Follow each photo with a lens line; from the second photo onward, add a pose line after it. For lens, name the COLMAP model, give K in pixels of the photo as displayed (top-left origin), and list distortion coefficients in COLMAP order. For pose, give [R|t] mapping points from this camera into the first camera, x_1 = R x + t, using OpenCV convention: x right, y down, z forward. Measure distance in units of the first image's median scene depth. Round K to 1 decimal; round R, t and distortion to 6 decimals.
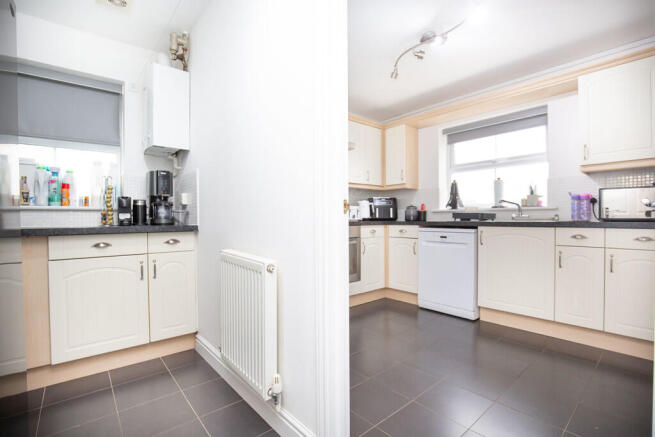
lens RADIAL K [[308.2, 0, 327.5], [0, 308.2, 218.5], [0, 0, 1]] dist [-0.028129, 0.000084]
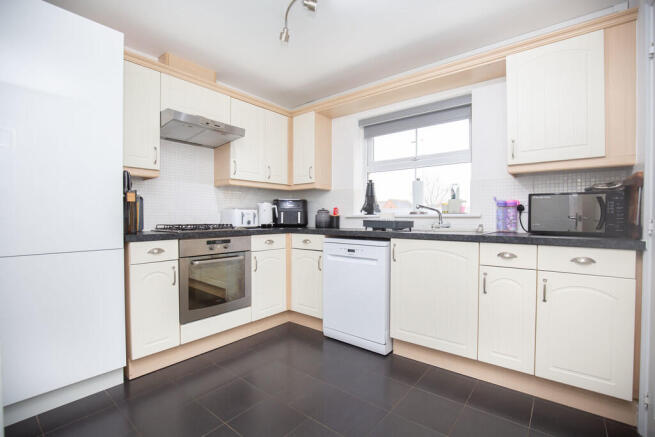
lens RADIAL K [[300.5, 0, 327.5], [0, 300.5, 218.5], [0, 0, 1]] dist [-0.025728, 0.000178]
pose [[0.983381, 0.005071, 0.181484, 0.186457], [-0.005957, 0.999973, 0.004340, -0.027937], [-0.181457, -0.005349, 0.983384, 0.259638]]
